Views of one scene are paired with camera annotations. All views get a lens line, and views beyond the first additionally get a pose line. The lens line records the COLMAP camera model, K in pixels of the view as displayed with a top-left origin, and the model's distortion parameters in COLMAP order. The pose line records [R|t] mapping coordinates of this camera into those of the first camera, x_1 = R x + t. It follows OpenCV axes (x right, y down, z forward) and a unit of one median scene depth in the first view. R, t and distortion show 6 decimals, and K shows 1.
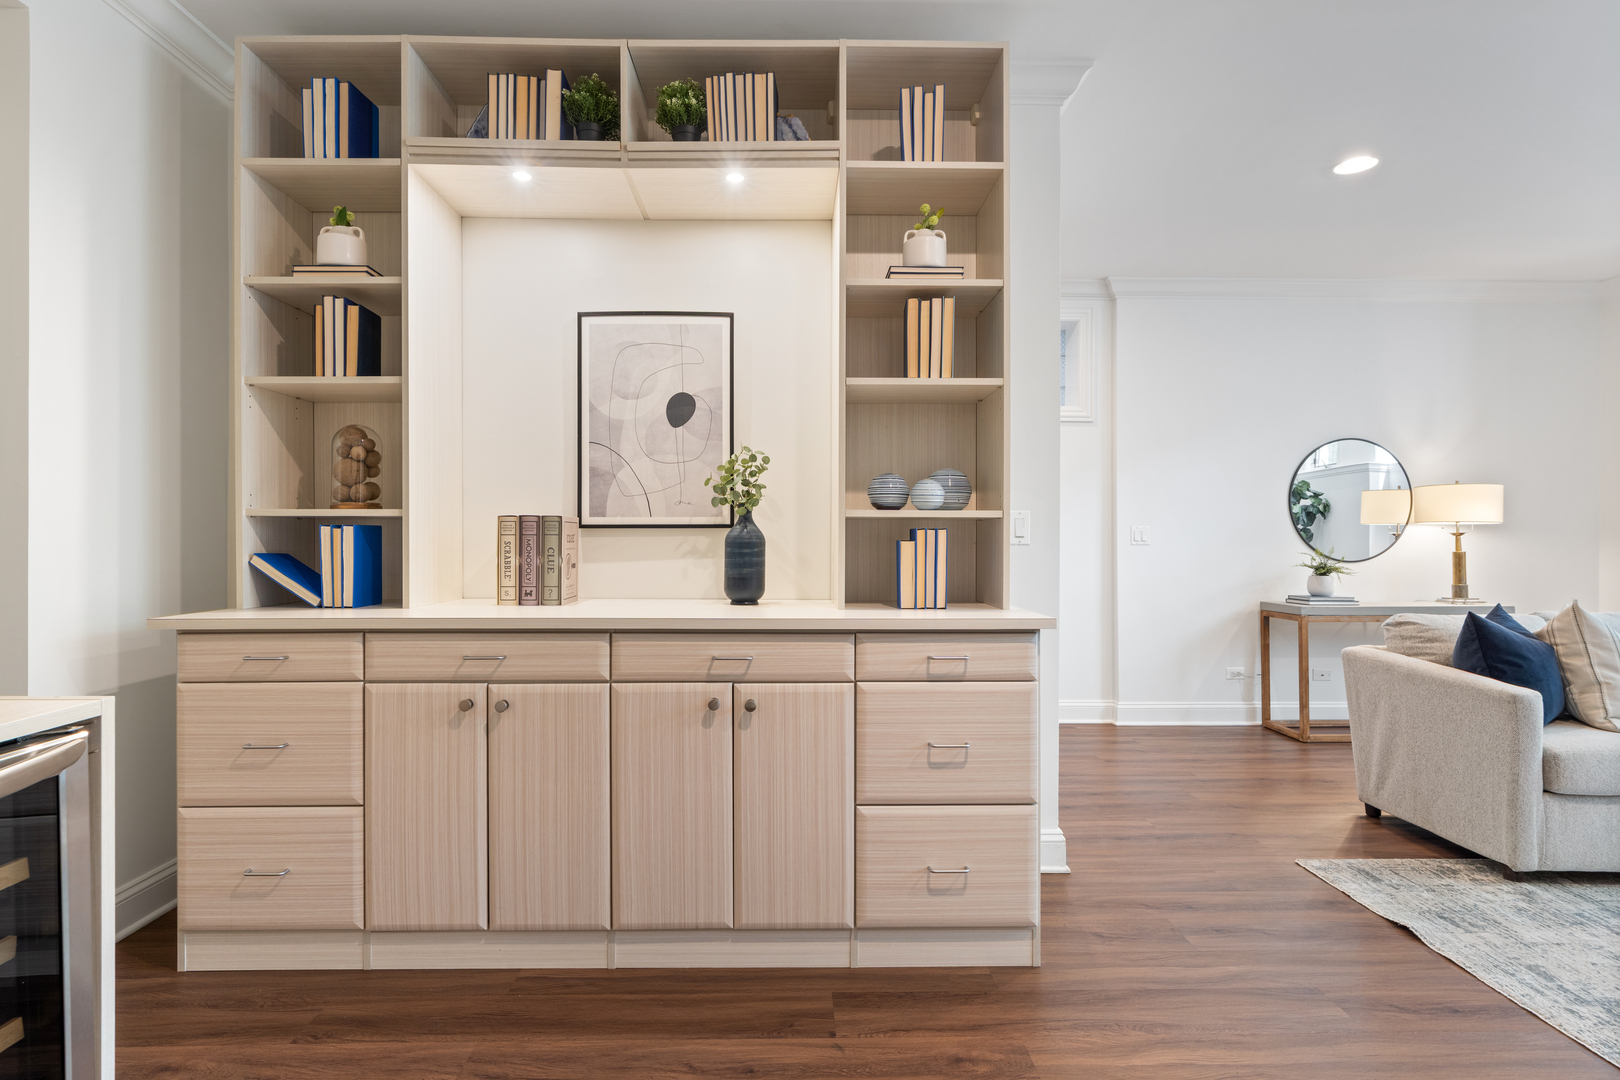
lens RADIAL K [[816.9, 0, 799.8], [0, 816.9, 534.1], [0, 0, 1]] dist [0.001227, -0.000420]
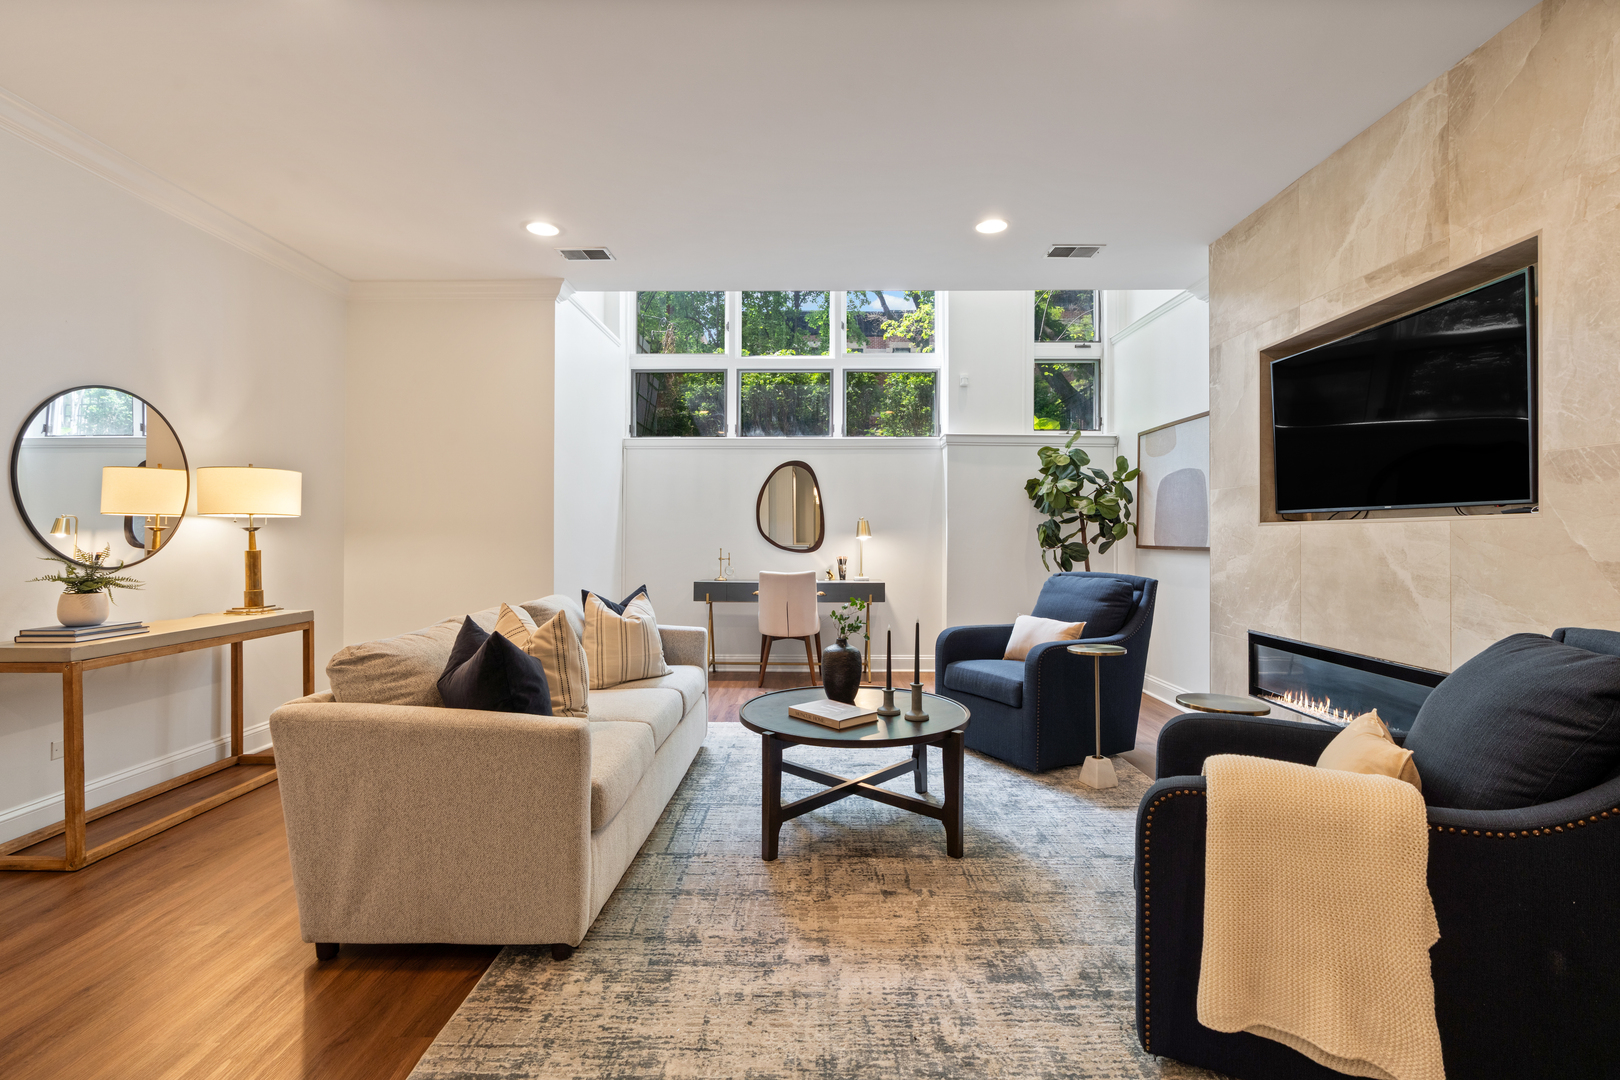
lens RADIAL K [[744.5, 0, 799.9], [0, 744.5, 528.6], [0, 0, 1]] dist [-0.008593, 0.004906]
pose [[0.034678, 0.005801, 0.999382, 0.131473], [-0.007610, 0.999956, -0.005540, -0.000877], [-0.999370, -0.007413, 0.034721, 0.698530]]
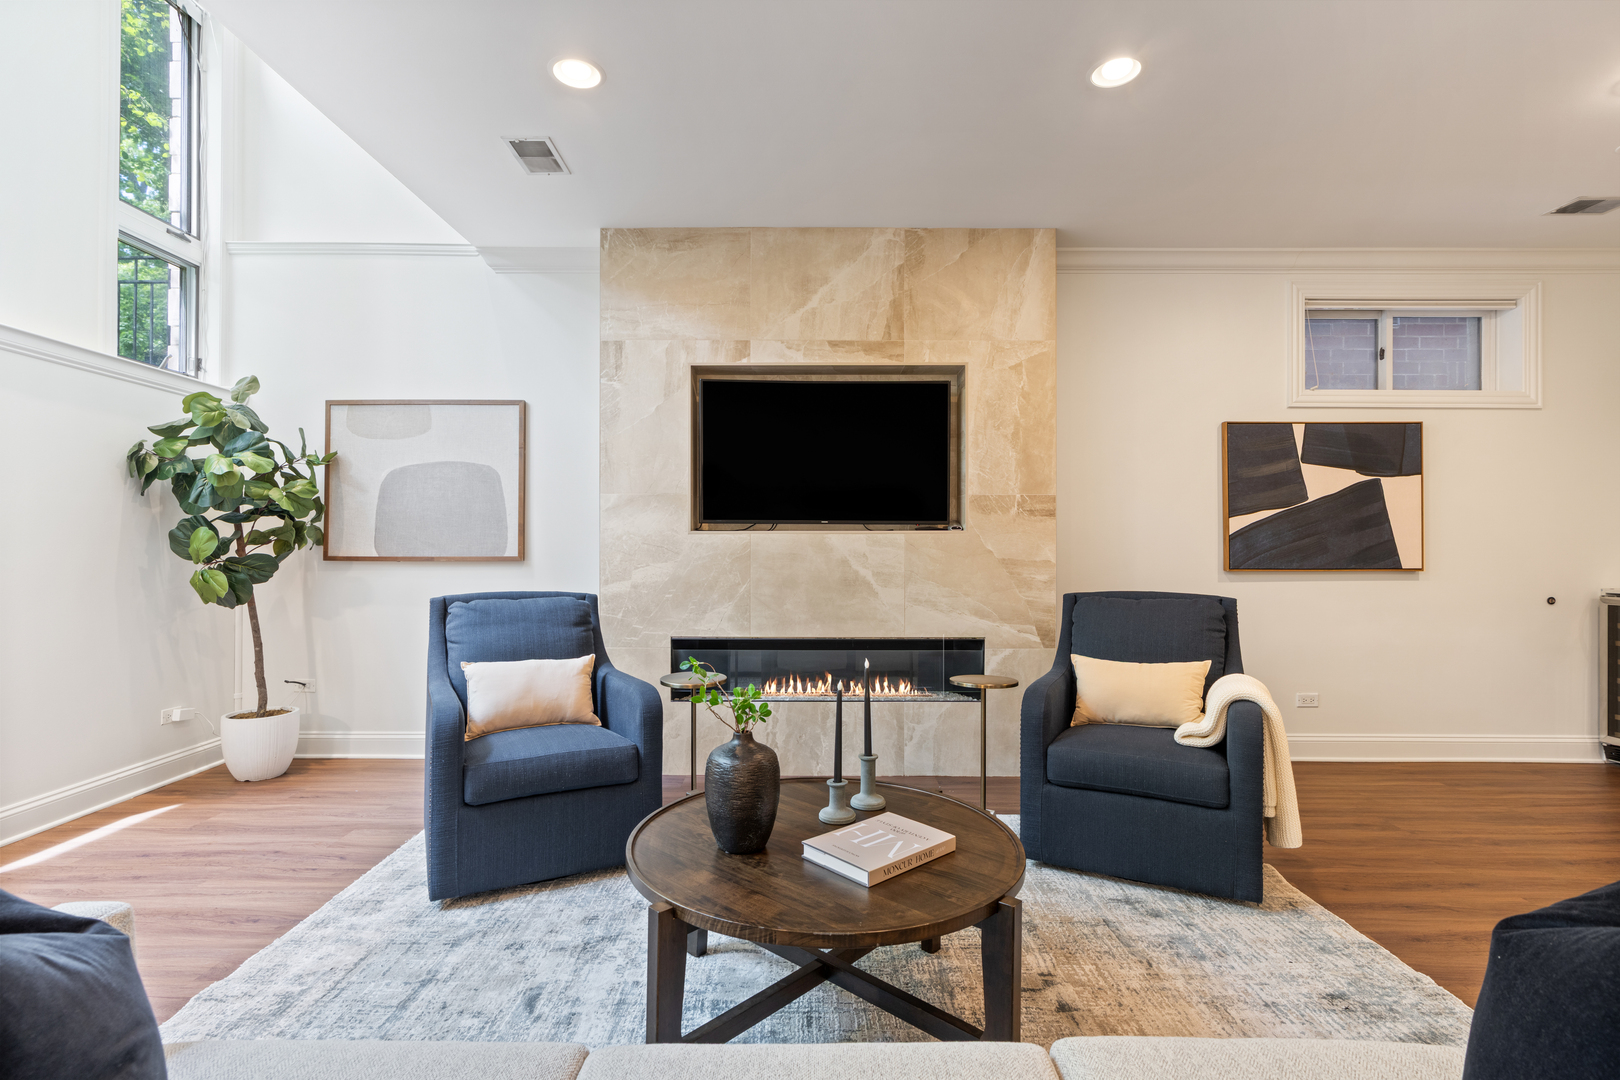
lens RADIAL K [[761.0, 0, 801.3], [0, 761.0, 540.6], [0, 0, 1]] dist [-0.011411, 0.000081]
pose [[-0.999761, -0.005548, 0.021160, 1.164608], [-0.005849, 0.999883, -0.014151, 0.010340], [-0.021079, -0.014272, -0.999676, 1.277483]]
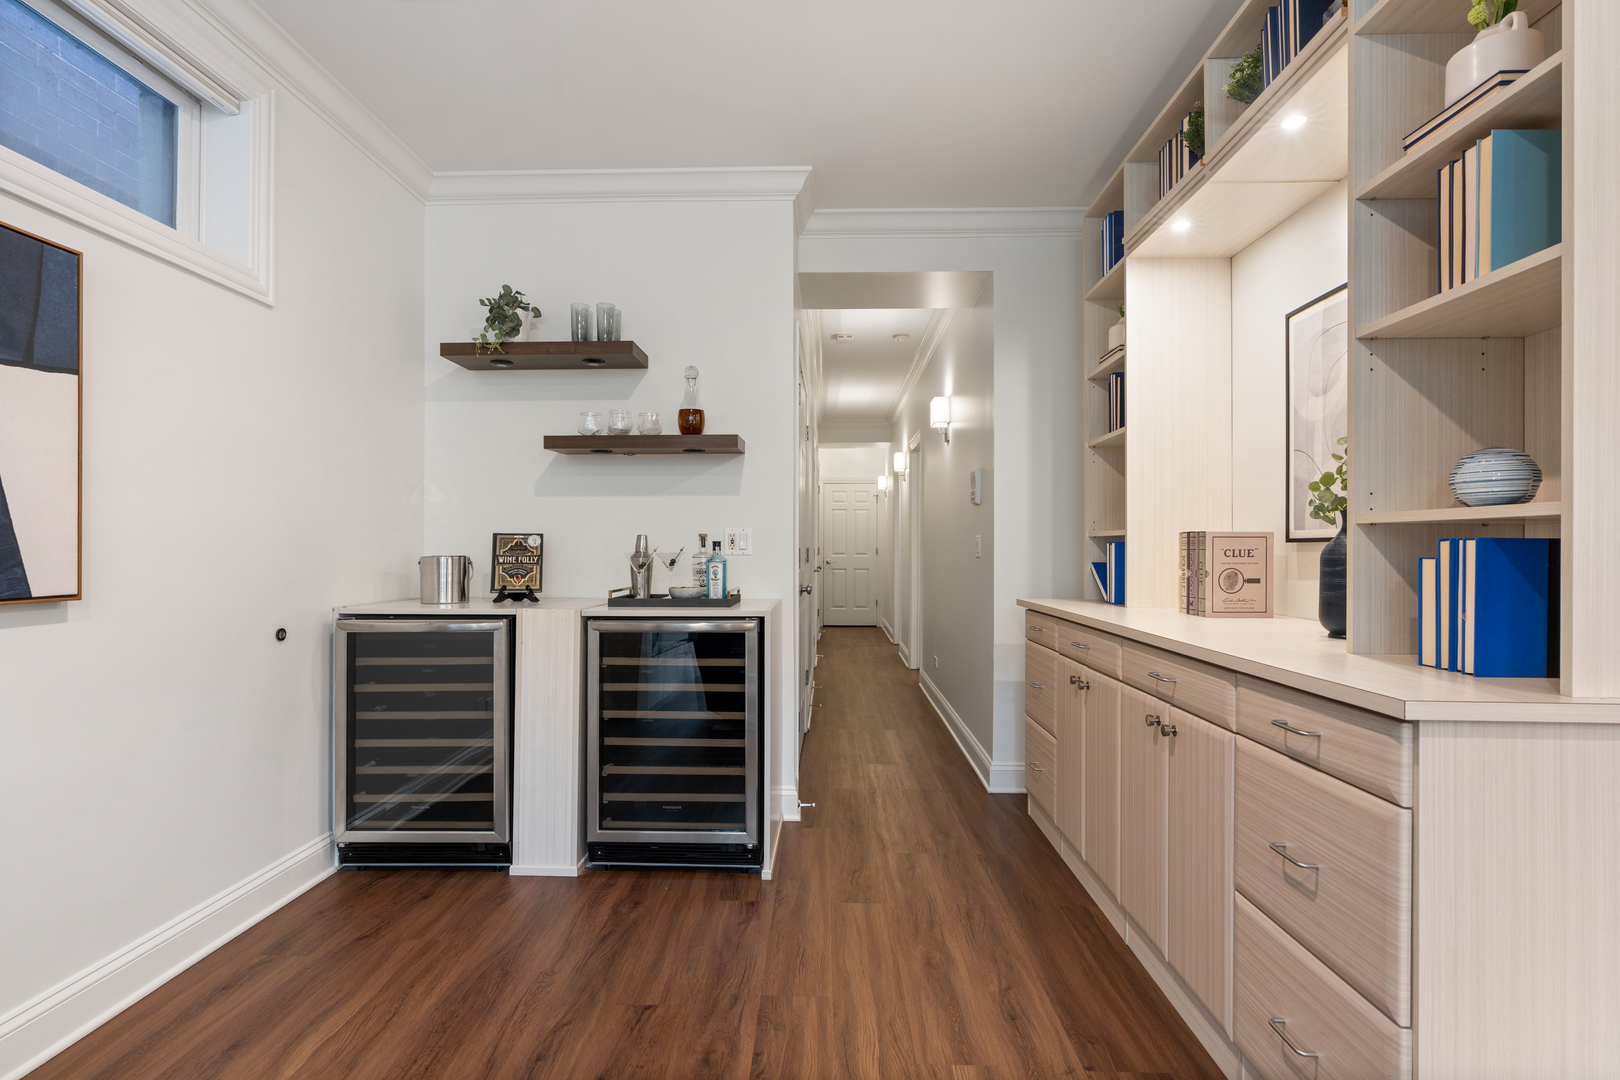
lens RADIAL K [[798.5, 0, 804.3], [0, 798.5, 548.1], [0, 0, 1]] dist [-0.004063, -0.000568]
pose [[-0.050627, -0.002780, -0.998714, 0.646411], [0.000925, 0.999996, -0.002831, 0.001305], [0.998717, -0.001068, -0.050624, 0.463188]]
